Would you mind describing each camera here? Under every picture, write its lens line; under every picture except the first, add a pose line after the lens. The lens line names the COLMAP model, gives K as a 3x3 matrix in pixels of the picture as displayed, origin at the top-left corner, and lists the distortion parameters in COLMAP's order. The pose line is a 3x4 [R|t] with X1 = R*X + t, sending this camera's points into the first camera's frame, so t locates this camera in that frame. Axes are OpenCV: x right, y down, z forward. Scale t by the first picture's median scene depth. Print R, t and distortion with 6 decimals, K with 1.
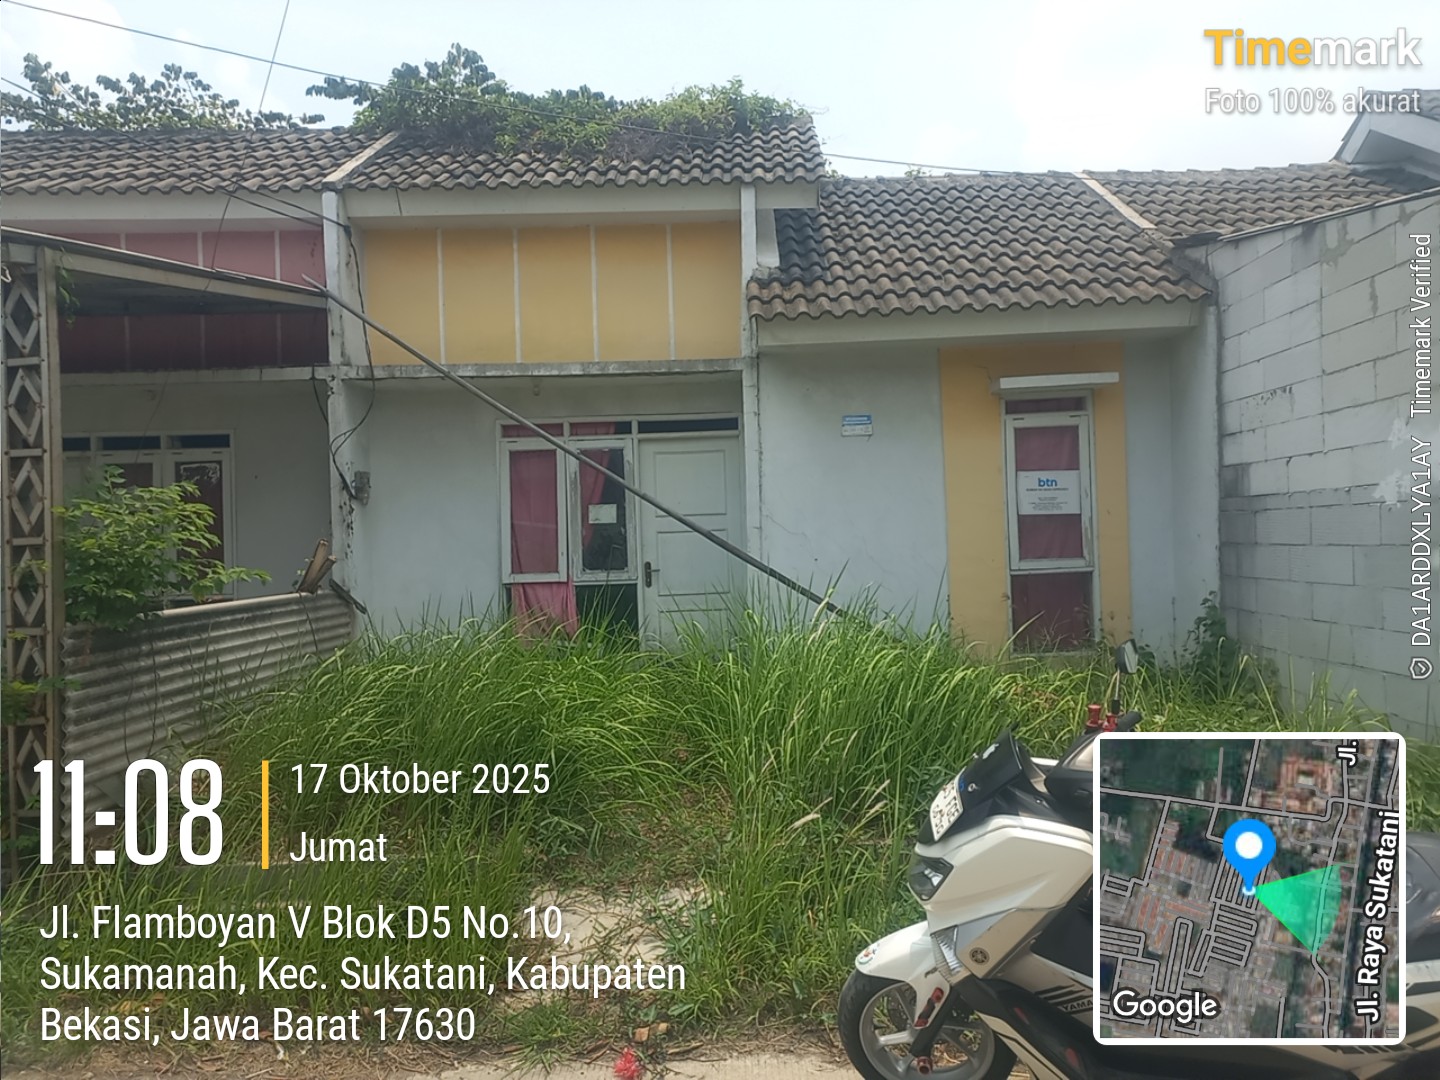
lens RADIAL K [[1012.0, 0, 732.5], [0, 1012.0, 535.9], [0, 0, 1]] dist [0.058233, -0.040066]
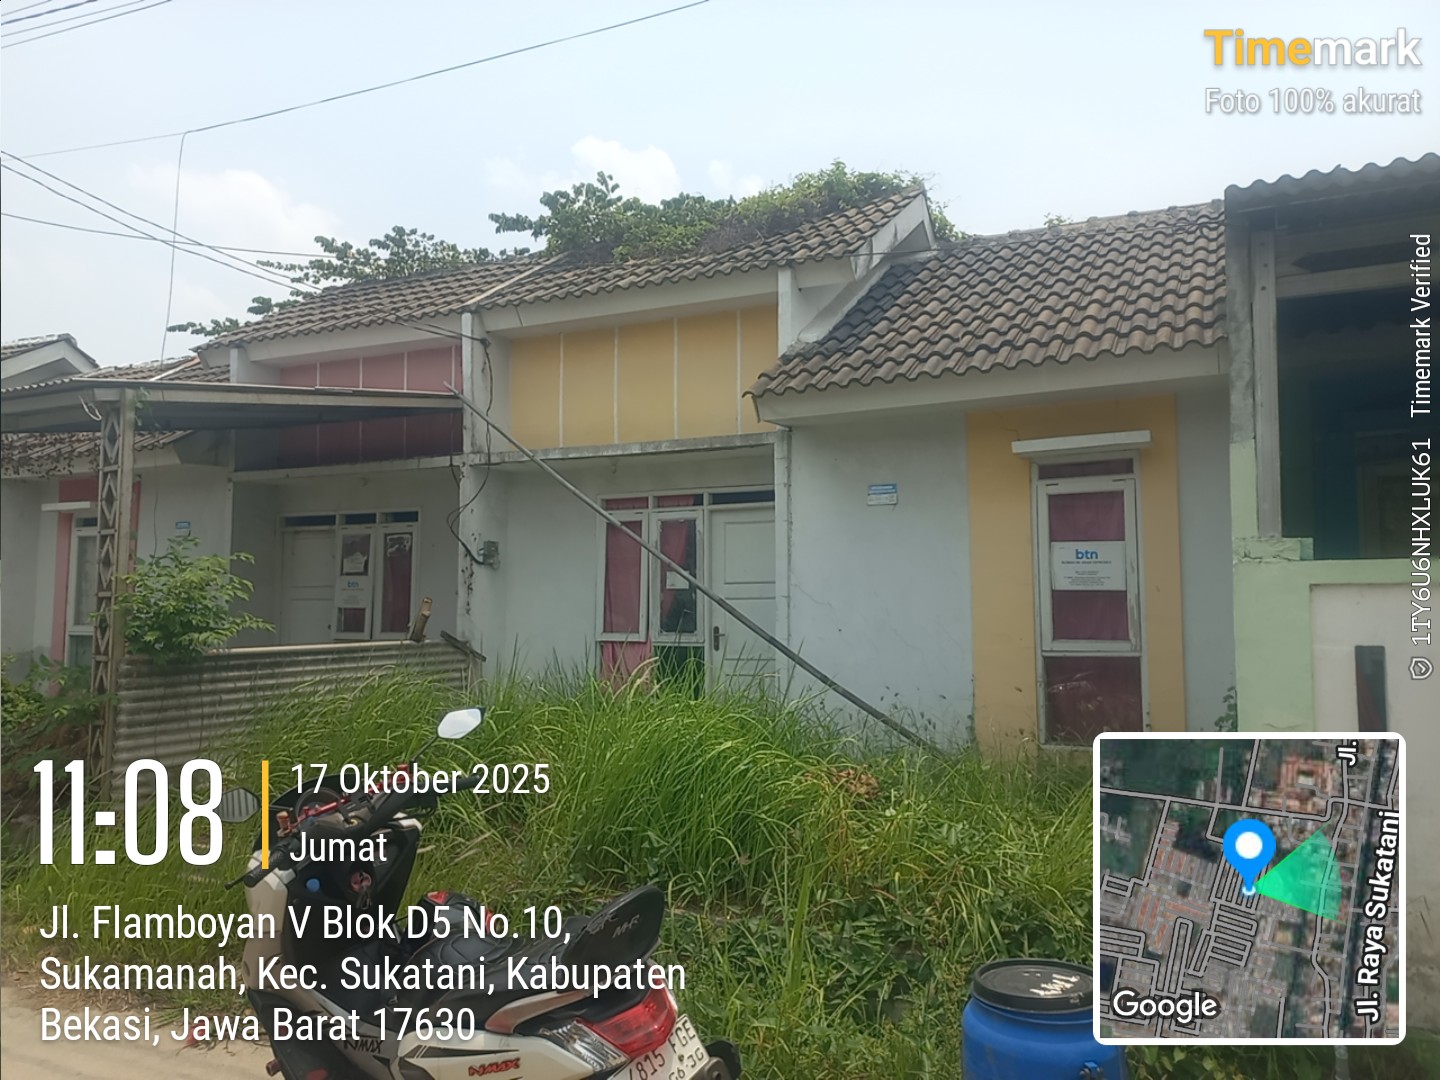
lens RADIAL K [[1012.0, 0, 735.2], [0, 1012.0, 543.3], [0, 0, 1]] dist [0.058233, -0.040066]
pose [[0.900270, 0.002741, -0.435323, 0.421731], [-0.025825, 0.998555, -0.047120, -0.012145], [0.434565, 0.053663, 0.899040, 0.060186]]
